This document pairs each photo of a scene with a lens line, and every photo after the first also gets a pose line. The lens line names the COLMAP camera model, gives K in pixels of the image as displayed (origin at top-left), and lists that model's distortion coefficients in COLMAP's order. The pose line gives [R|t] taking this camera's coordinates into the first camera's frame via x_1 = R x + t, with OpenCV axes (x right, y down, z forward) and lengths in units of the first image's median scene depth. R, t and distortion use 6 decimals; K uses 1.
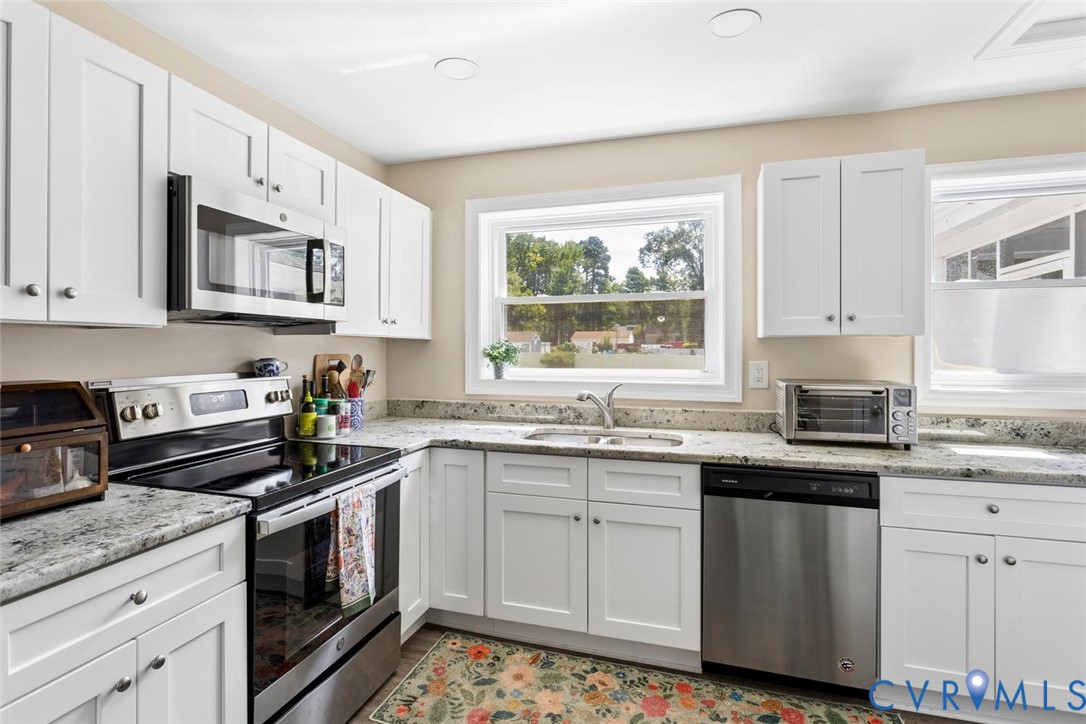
lens RADIAL K [[536.3, 0, 531.7], [0, 536.3, 346.1], [0, 0, 1]] dist [-0.015508, 0.008767]
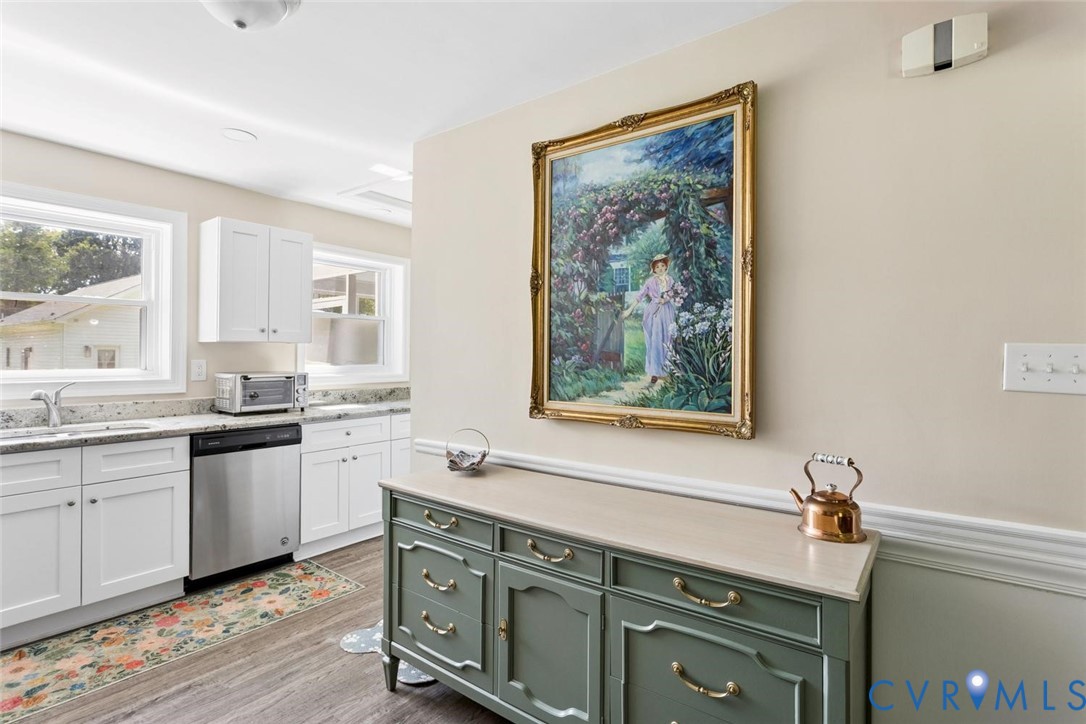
lens RADIAL K [[540.5, 0, 529.0], [0, 540.5, 351.8], [0, 0, 1]] dist [-0.013130, 0.006148]
pose [[0.354094, 0.007529, 0.935180, -0.609384], [-0.007226, 0.999960, -0.005314, 0.010955], [-0.935182, -0.004876, 0.354134, -0.258112]]
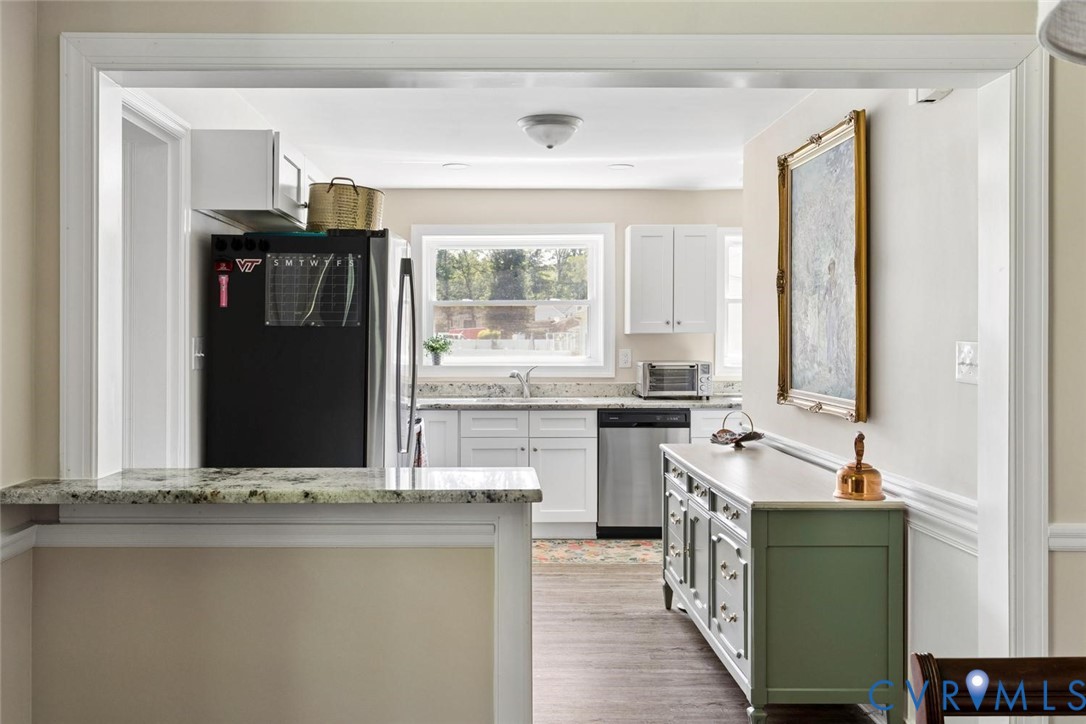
lens RADIAL K [[899.2, 0, 490.9], [0, 899.2, 355.7], [0, 0, 1]] dist [0.003733, 0.000528]
pose [[0.956512, -0.008083, 0.291582, -0.775975], [0.001457, 0.999736, 0.022934, -0.014649], [-0.291690, -0.021512, 0.956271, -1.502805]]
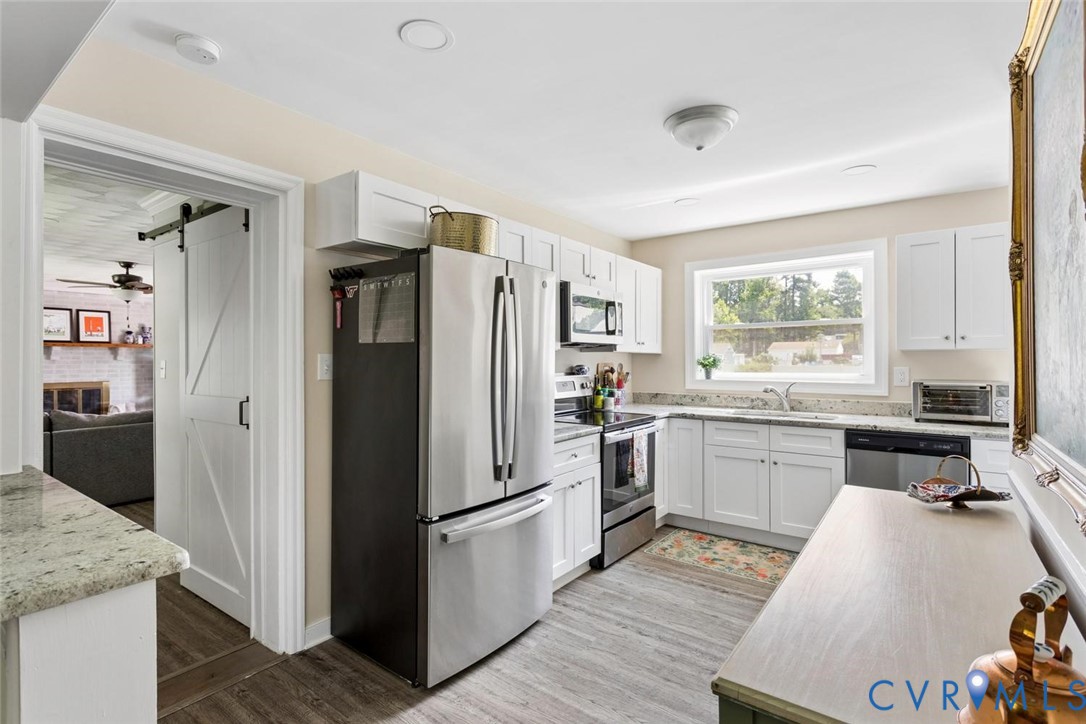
lens RADIAL K [[522.2, 0, 533.7], [0, 522.2, 359.0], [0, 0, 1]] dist [-0.004094, 0.005524]
pose [[0.939640, -0.004070, -0.342140, -0.027344], [0.004664, 0.999989, 0.000913, -0.000097], [0.342132, -0.002454, 0.939649, -0.761643]]
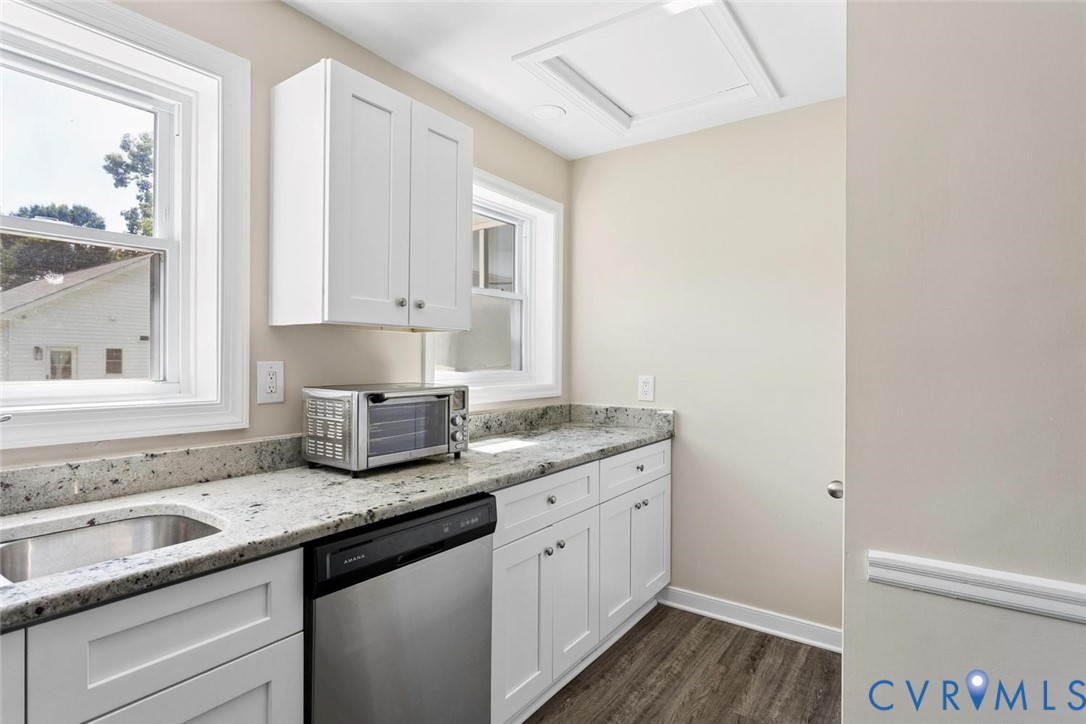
lens RADIAL K [[559.1, 0, 537.5], [0, 559.1, 360.3], [0, 0, 1]] dist [-0.010720, 0.000397]
pose [[0.311034, -0.000589, 0.950398, -0.142669], [-0.008120, 0.999962, 0.003277, 0.025415], [-0.950364, -0.008737, 0.311018, 0.559734]]
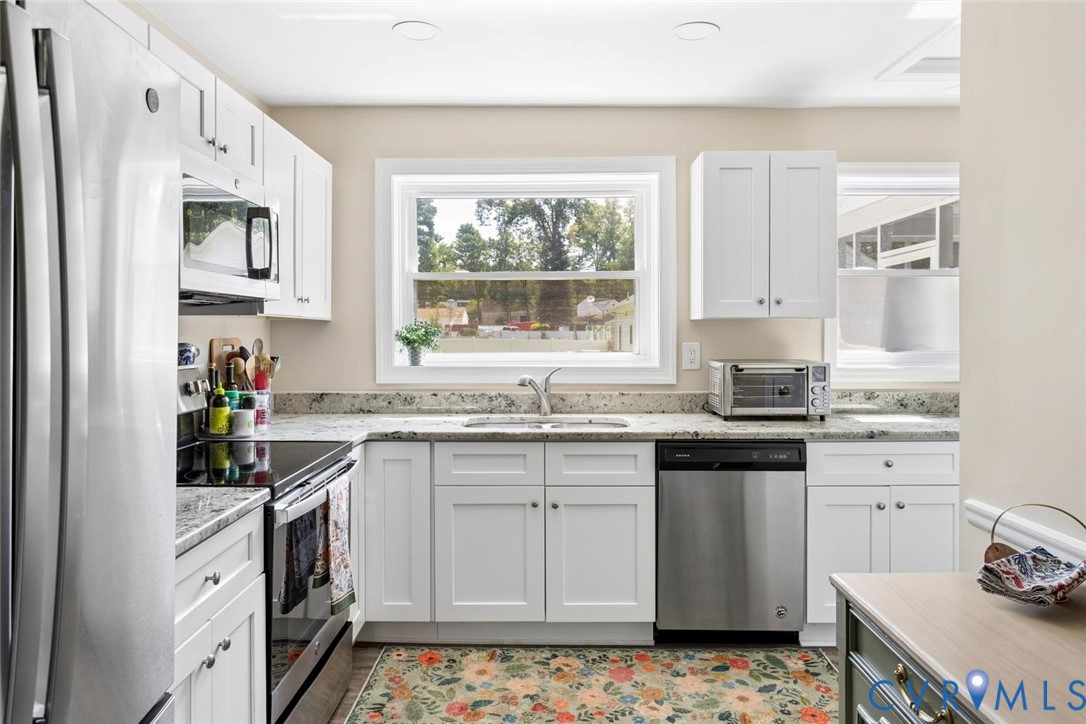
lens RADIAL K [[715.0, 0, 546.5], [0, 715.0, 334.7], [0, 0, 1]] dist [-0.001442, 0.000938]
pose [[0.955088, -0.004032, 0.296295, -0.278770], [0.001227, 0.999953, 0.009652, -0.000615], [-0.296319, -0.008855, 0.955048, -0.246196]]
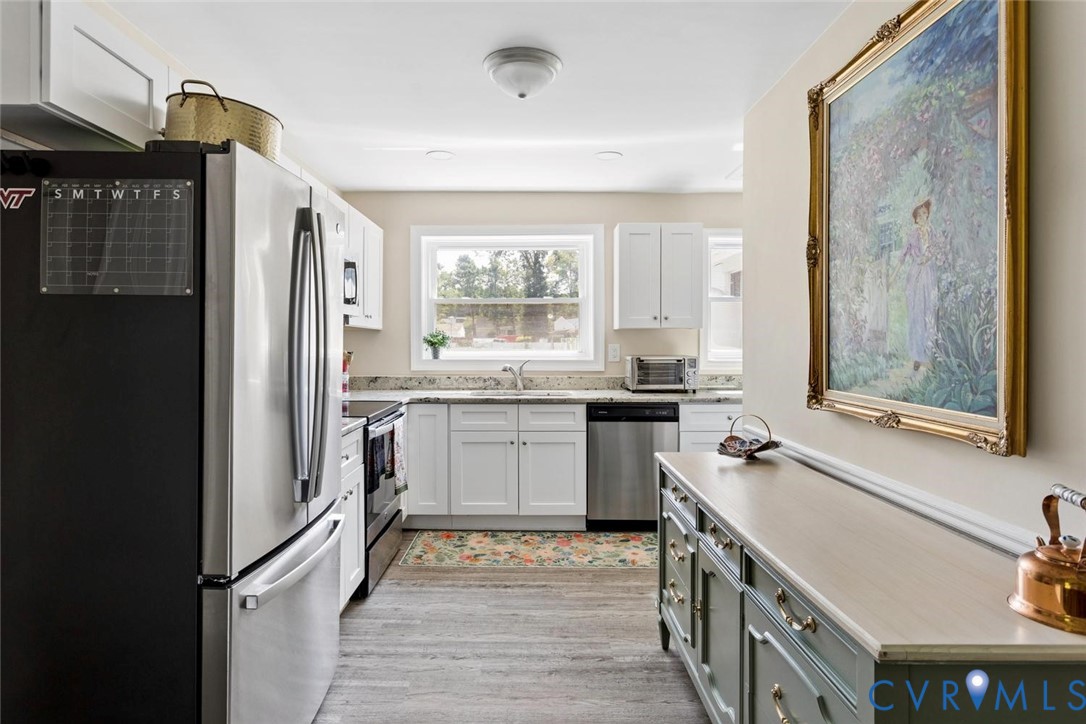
lens RADIAL K [[591.1, 0, 529.0], [0, 591.1, 347.6], [0, 0, 1]] dist [-0.002215, 0.001938]
pose [[0.955345, -0.004038, 0.295464, -0.382575], [0.000334, 0.999921, 0.012586, 0.018150], [-0.295492, -0.011925, 0.955271, -0.681814]]
